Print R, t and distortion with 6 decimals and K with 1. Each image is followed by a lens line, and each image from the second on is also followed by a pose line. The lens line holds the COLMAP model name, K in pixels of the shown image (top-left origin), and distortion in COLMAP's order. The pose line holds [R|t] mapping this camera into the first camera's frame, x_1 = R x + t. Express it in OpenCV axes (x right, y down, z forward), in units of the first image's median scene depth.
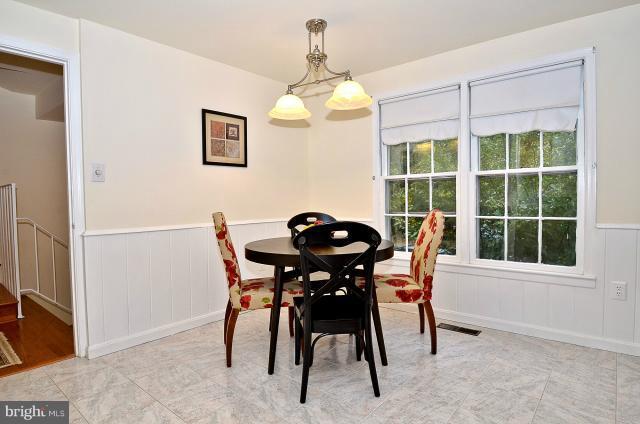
lens RADIAL K [[361.4, 0, 314.8], [0, 361.4, 211.4], [0, 0, 1]] dist [-0.023785, -0.001025]
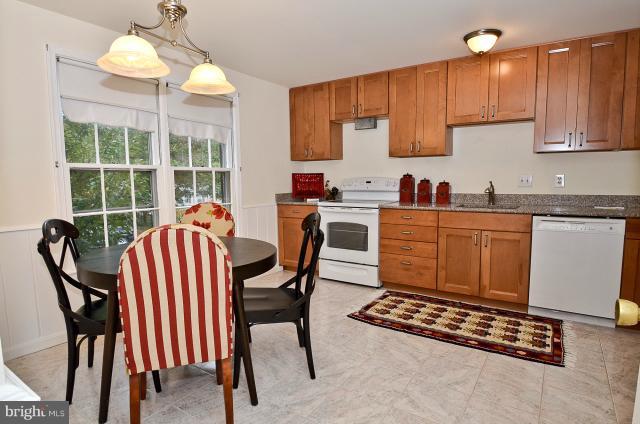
lens RADIAL K [[355.7, 0, 317.0], [0, 355.7, 210.3], [0, 0, 1]] dist [-0.014012, -0.000818]
pose [[-0.100628, -0.072533, 0.992277, -0.770897], [0.037660, 0.996347, 0.076649, -0.050595], [-0.994211, 0.045082, -0.097529, 0.760252]]
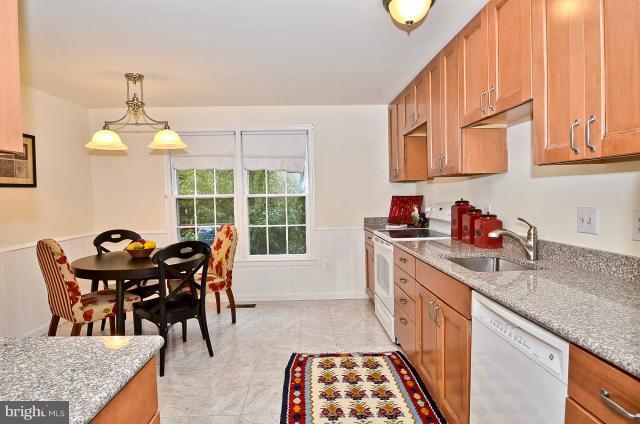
lens RADIAL K [[355.7, 0, 317.0], [0, 355.7, 210.3], [0, 0, 1]] dist [-0.014012, -0.000818]
pose [[0.745113, -0.028172, 0.666343, -0.330502], [0.026237, 0.999572, 0.012922, -0.067065], [-0.666422, 0.007855, 0.745534, -0.274284]]
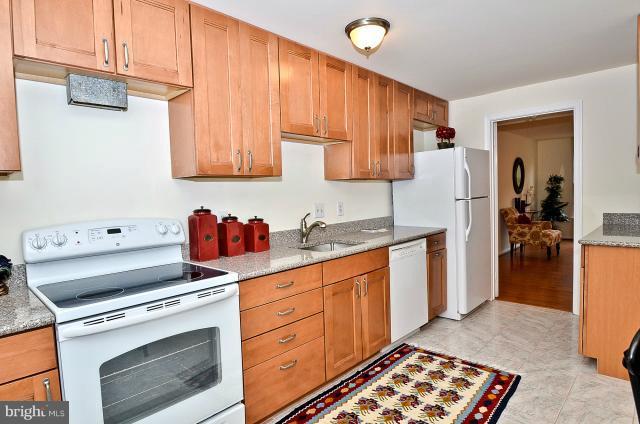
lens RADIAL K [[361.4, 0, 314.8], [0, 361.4, 211.4], [0, 0, 1]] dist [-0.023785, -0.001025]
pose [[-0.996208, 0.039680, 0.077434, 0.361291], [0.046196, 0.995373, 0.084258, -0.123751], [-0.073732, 0.087516, -0.993431, 1.027870]]
